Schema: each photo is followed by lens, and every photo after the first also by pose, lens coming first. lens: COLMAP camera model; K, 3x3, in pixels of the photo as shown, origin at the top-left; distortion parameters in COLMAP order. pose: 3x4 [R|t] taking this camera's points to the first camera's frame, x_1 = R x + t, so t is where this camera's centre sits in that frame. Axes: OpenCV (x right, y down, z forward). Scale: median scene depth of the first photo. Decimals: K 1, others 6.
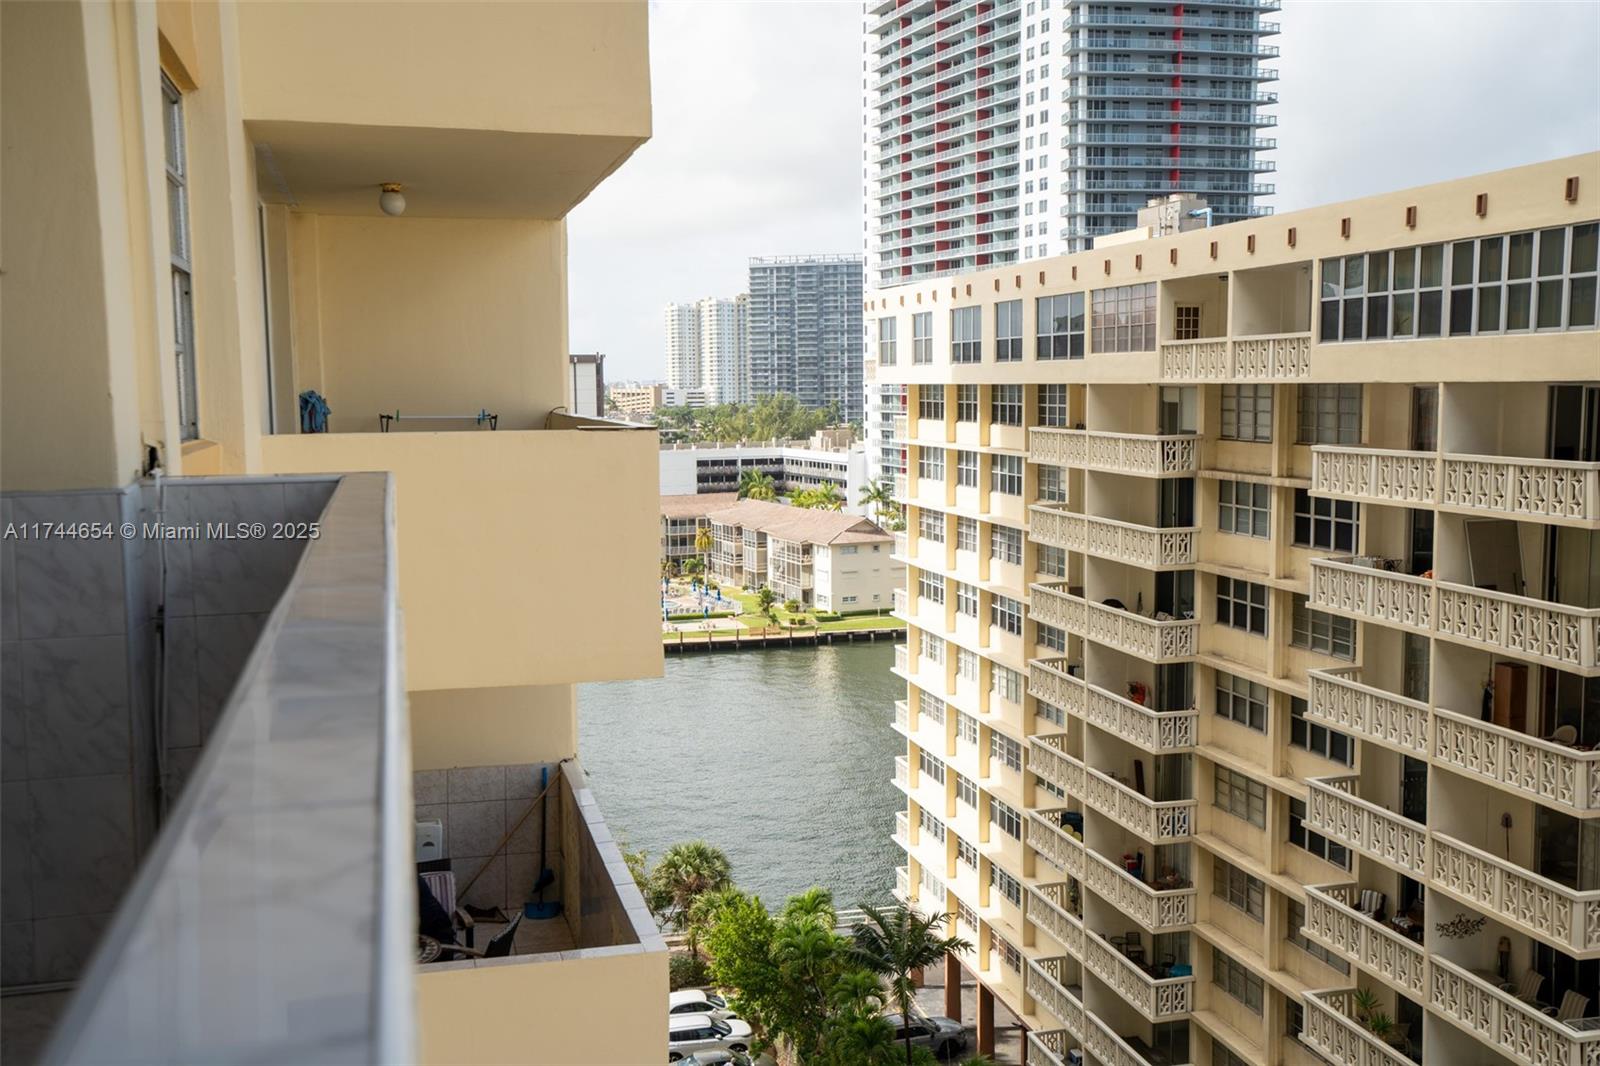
lens RADIAL K [[1626.0, 0, 800.0], [0, 1626.0, 533.0], [0, 0, 1]] dist [0.003543, 0.002629]
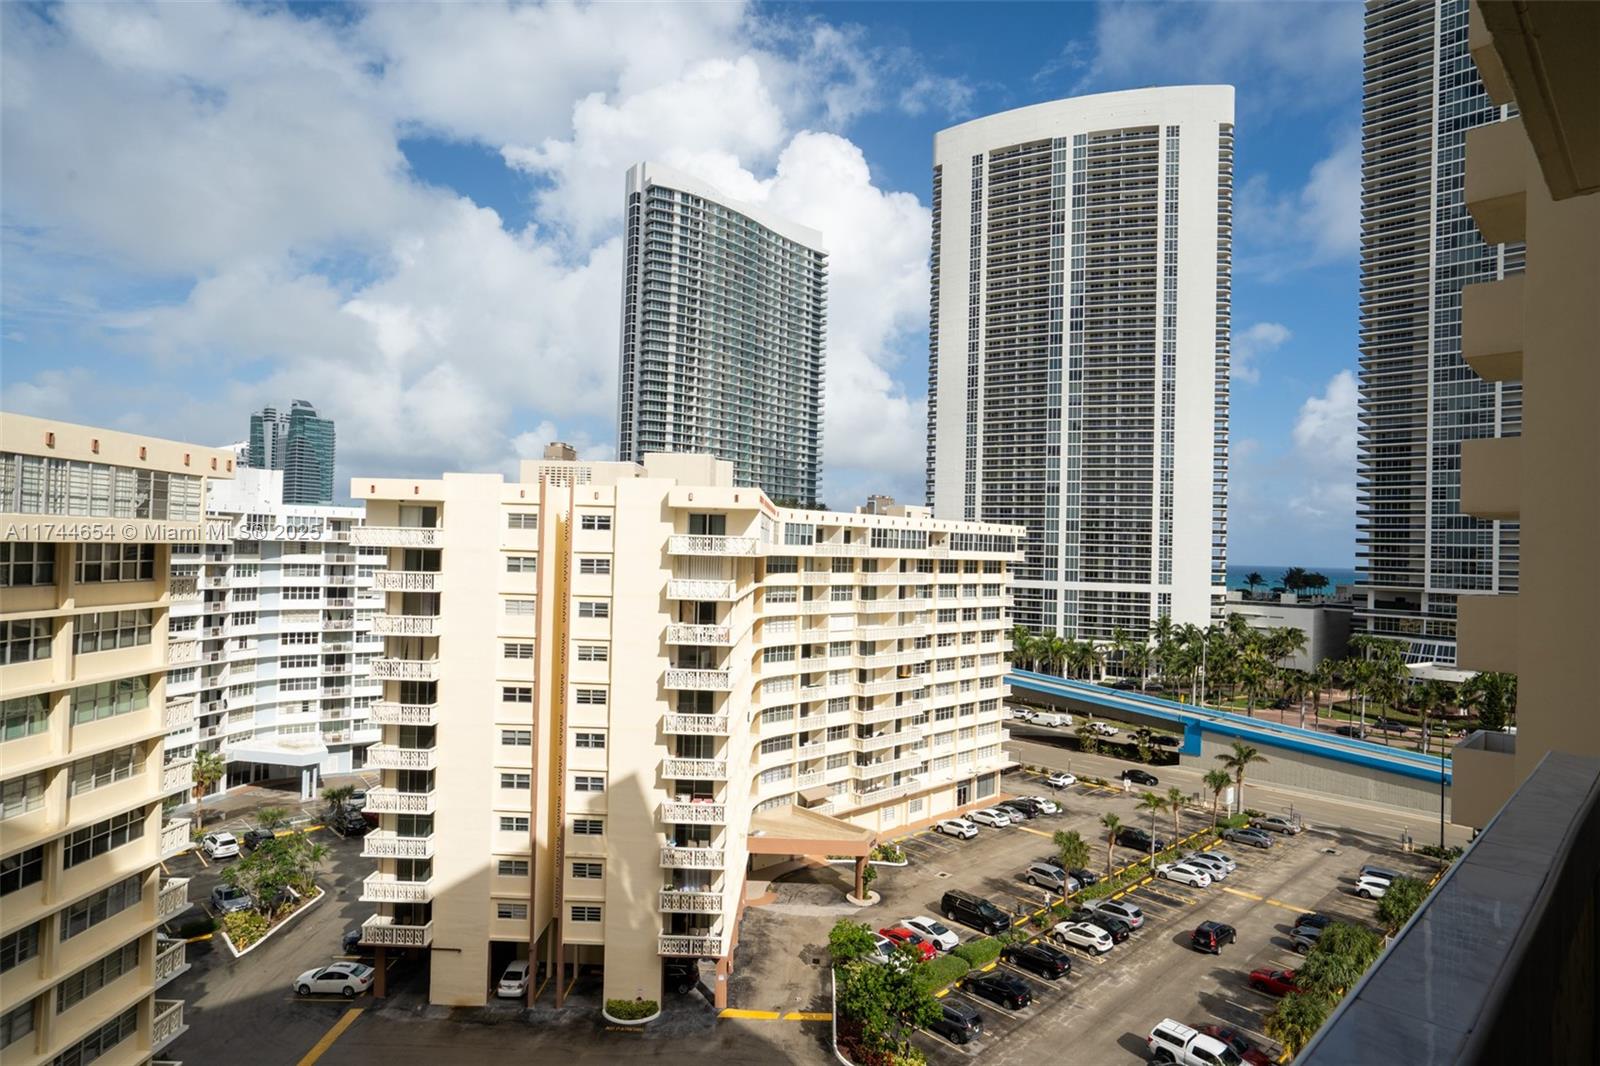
lens RADIAL K [[884.7, 0, 800.0], [0, 884.7, 533.0], [0, 0, 1]] dist [-0.000001, -0.000006]
pose [[-0.507787, 0.016165, 0.861331, -1.770895], [0.067186, 0.997522, 0.020888, -0.243939], [-0.858859, 0.068476, -0.507615, 2.622178]]
